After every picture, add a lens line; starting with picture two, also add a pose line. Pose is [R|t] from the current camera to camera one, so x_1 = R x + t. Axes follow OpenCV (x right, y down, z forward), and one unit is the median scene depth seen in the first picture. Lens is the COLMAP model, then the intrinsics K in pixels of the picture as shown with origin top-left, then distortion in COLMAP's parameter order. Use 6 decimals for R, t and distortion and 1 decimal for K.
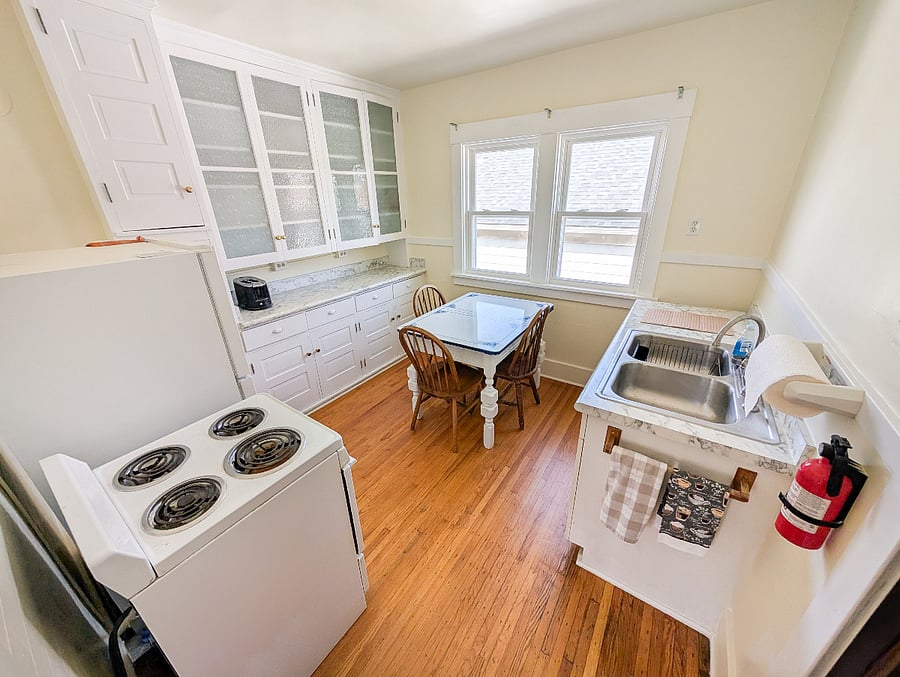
lens RADIAL K [[342.0, 0, 450.2], [0, 342.0, 338.0], [0, 0, 1]] dist [0.000911, 0.000362]
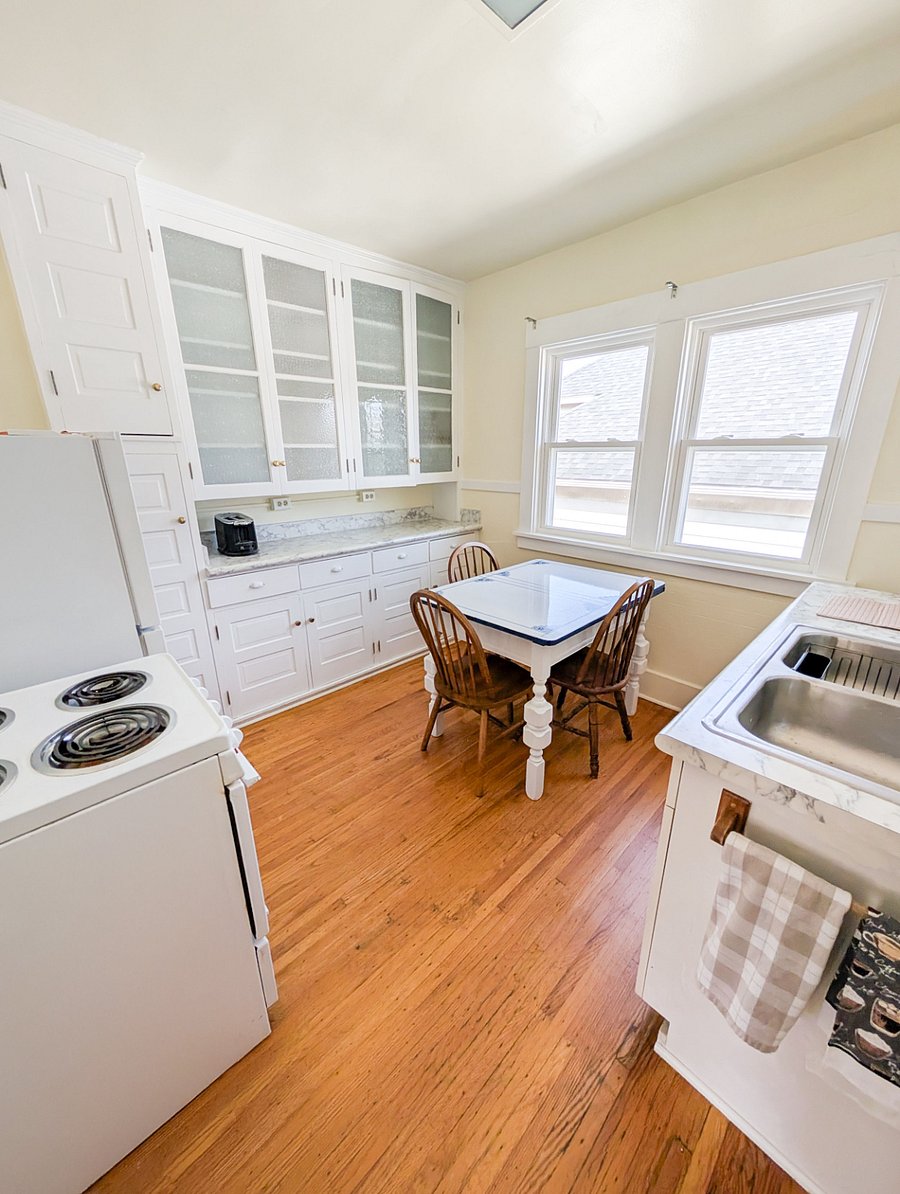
lens RADIAL K [[453.7, 0, 449.4], [0, 453.7, 596.7], [0, 0, 1]] dist [0.000911, 0.000362]
pose [[0.976582, 0.084682, -0.197780, 0.103354], [-0.101456, 0.991913, -0.076262, 0.038859], [0.189722, 0.094542, 0.977275, 0.140539]]
